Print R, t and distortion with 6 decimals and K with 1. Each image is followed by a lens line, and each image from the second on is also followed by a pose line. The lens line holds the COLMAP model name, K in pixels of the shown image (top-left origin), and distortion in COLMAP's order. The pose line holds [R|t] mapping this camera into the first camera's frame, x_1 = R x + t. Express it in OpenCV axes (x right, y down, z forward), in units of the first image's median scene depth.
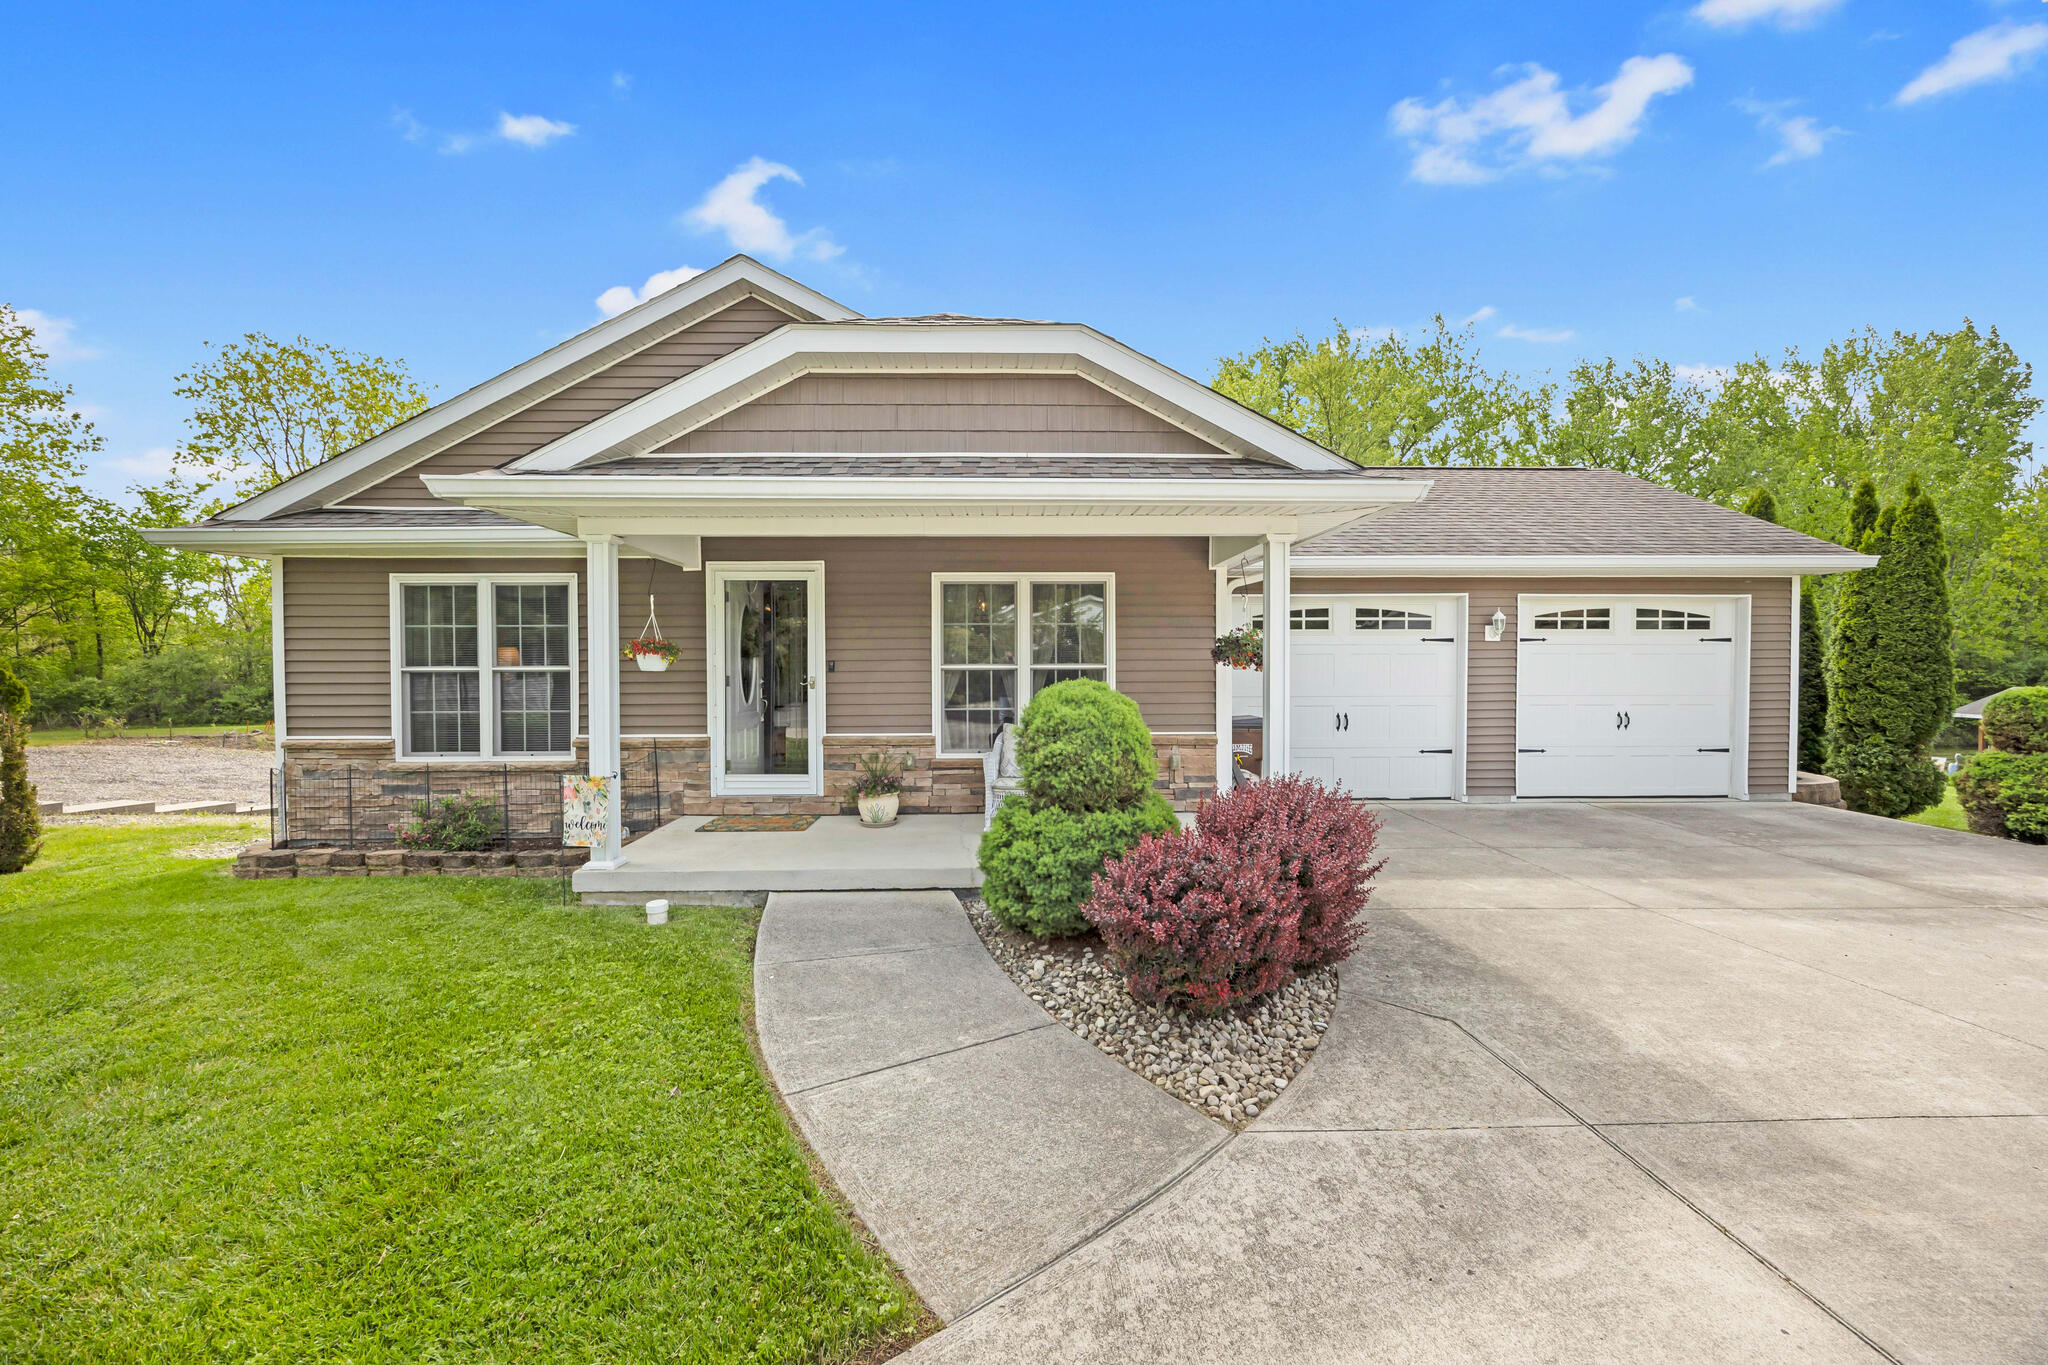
lens RADIAL K [[775.2, 0, 1019.6], [0, 775.2, 683.3], [0, 0, 1]] dist [-0.004031, -0.000194]
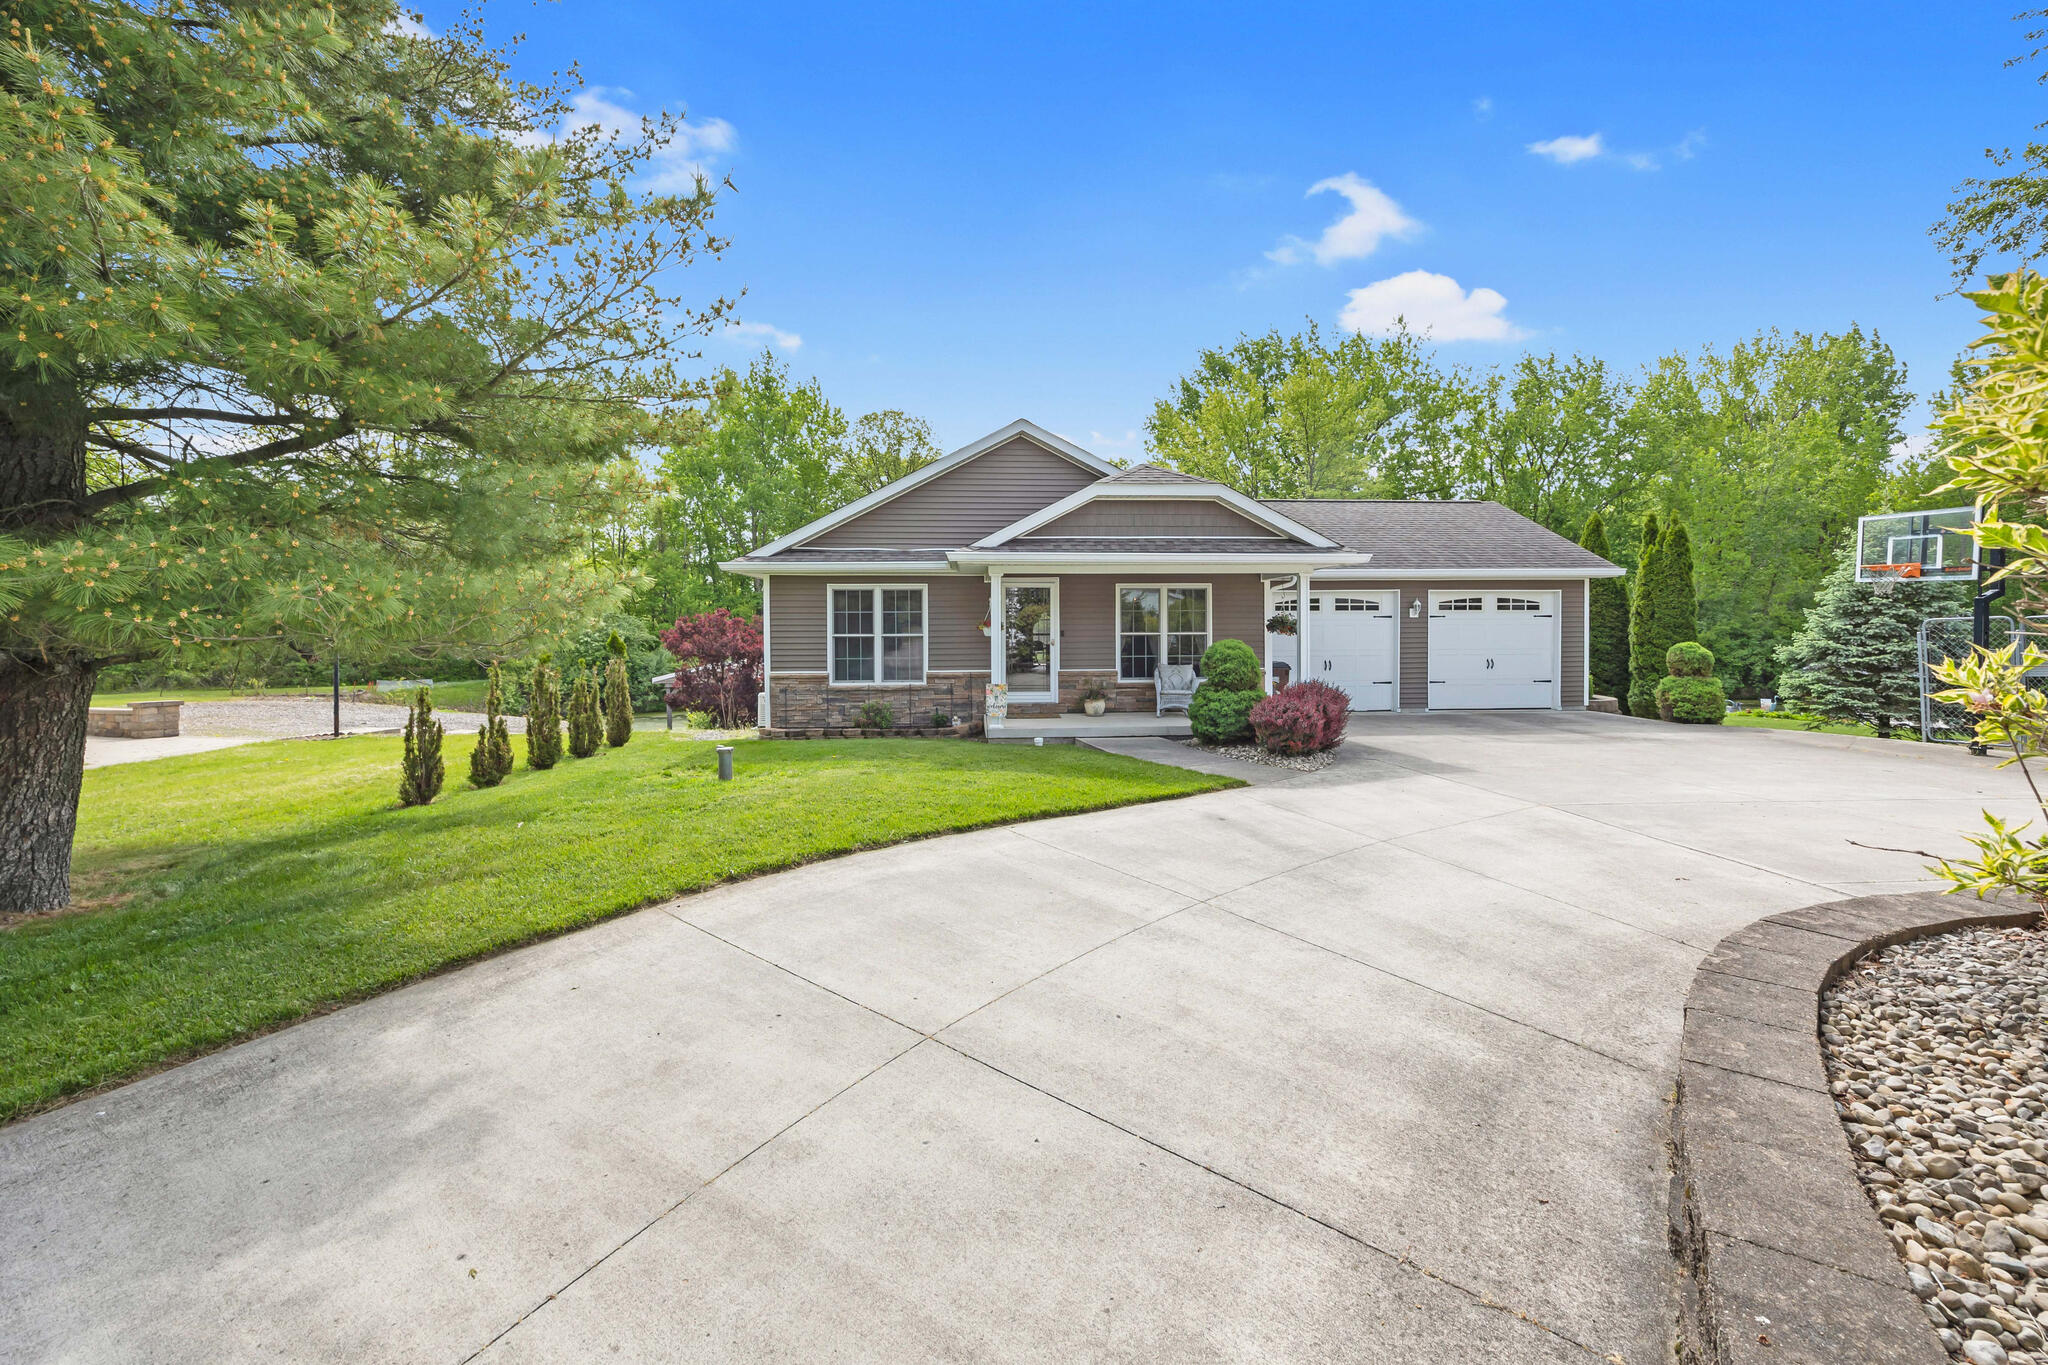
lens RADIAL K [[792.5, 0, 1025.6], [0, 792.5, 648.3], [0, 0, 1]] dist [0.016427, -0.013505]
pose [[0.998692, -0.003252, 0.051021, -0.336958], [0.003165, 0.999993, 0.001796, 0.007974], [-0.051027, -0.001632, 0.998696, -0.711971]]
